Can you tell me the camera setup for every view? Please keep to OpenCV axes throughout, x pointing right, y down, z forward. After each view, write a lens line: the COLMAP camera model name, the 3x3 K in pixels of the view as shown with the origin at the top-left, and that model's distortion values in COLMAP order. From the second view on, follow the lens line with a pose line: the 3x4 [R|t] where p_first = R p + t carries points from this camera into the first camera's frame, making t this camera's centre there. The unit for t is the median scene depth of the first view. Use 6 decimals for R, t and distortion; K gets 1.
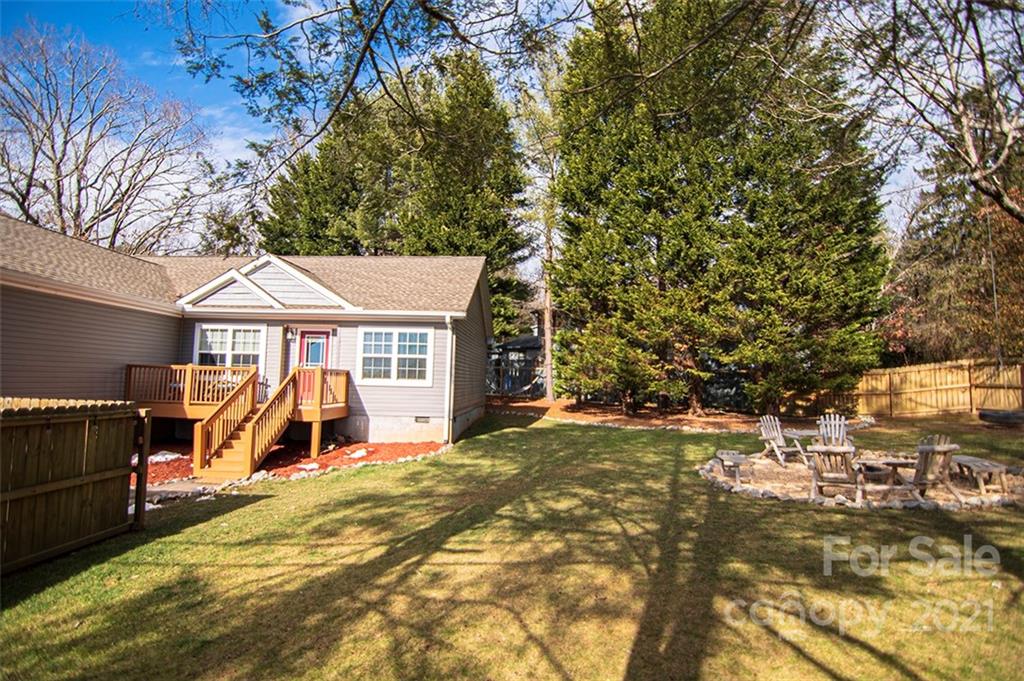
lens RADIAL K [[494.1, 0, 509.1], [0, 494.1, 346.7], [0, 0, 1]] dist [-0.004484, -0.012598]
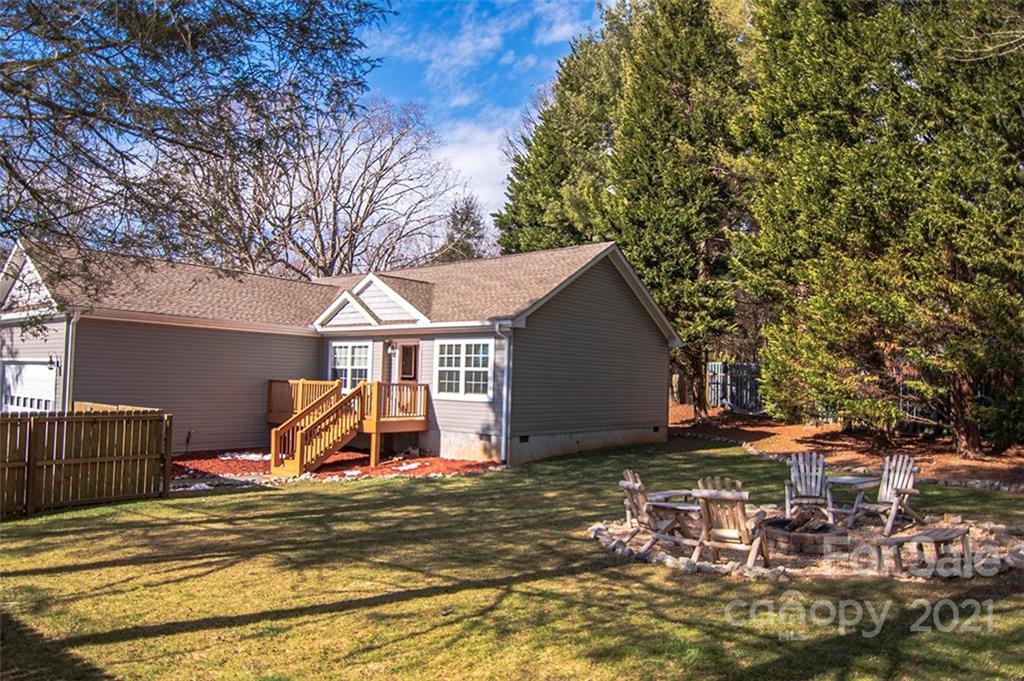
lens RADIAL K [[722.2, 0, 504.4], [0, 722.2, 314.4], [0, 0, 1]] dist [-0.007354, 0.140662]
pose [[0.788982, -0.056078, -0.611852, 0.688538], [0.032997, 0.998256, -0.048944, -0.015726], [0.613530, 0.018426, 0.789456, -0.051227]]
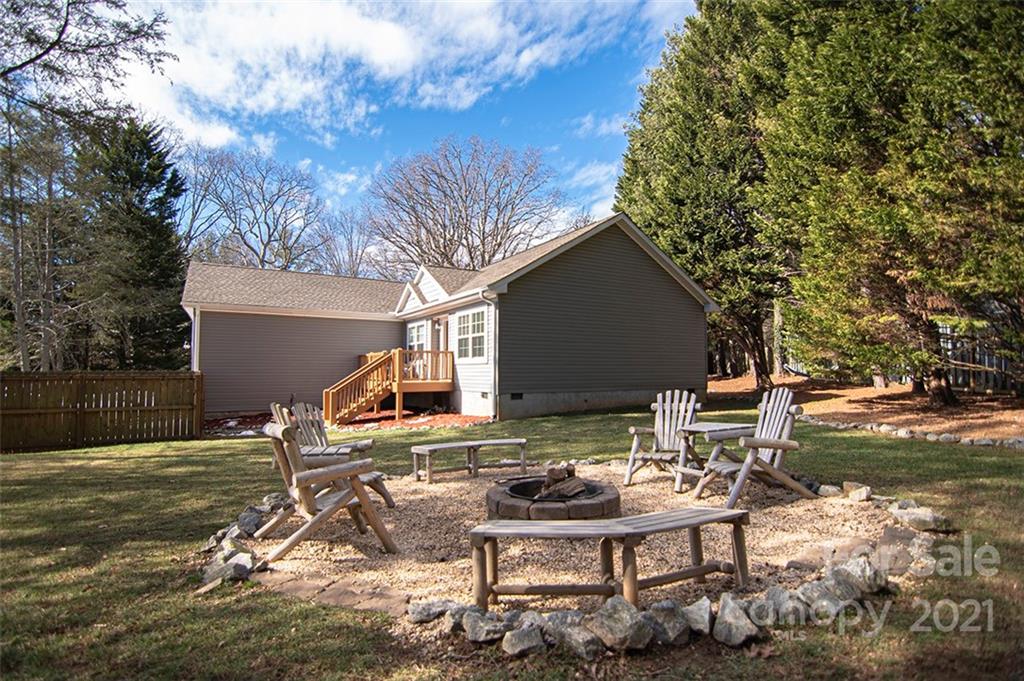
lens RADIAL K [[494.1, 0, 509.1], [0, 494.1, 346.7], [0, 0, 1]] dist [-0.004484, -0.012598]
pose [[0.523994, -0.061940, -0.849466, 0.725186], [0.070403, 0.997089, -0.029276, 0.079500], [0.848807, -0.044464, 0.526830, 0.502583]]
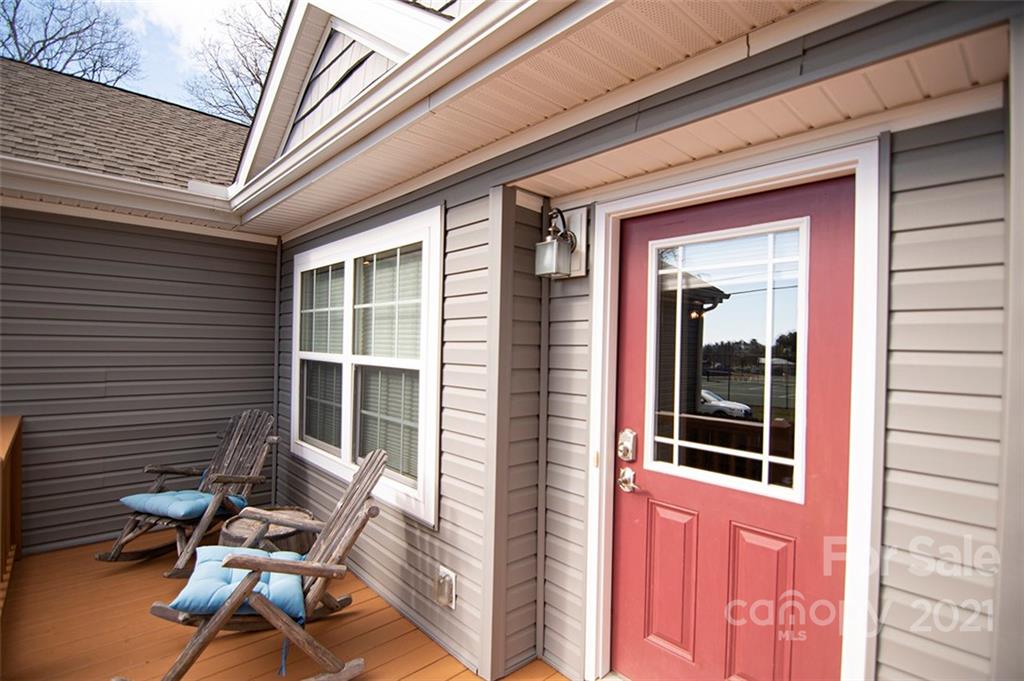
lens RADIAL K [[494.1, 0, 509.1], [0, 494.1, 346.7], [0, 0, 1]] dist [-0.004484, -0.012598]
pose [[0.700175, -0.017504, -0.713757, -0.346502], [0.056882, 0.997889, 0.031328, 0.001520], [0.711702, -0.062535, 0.699693, 0.893973]]
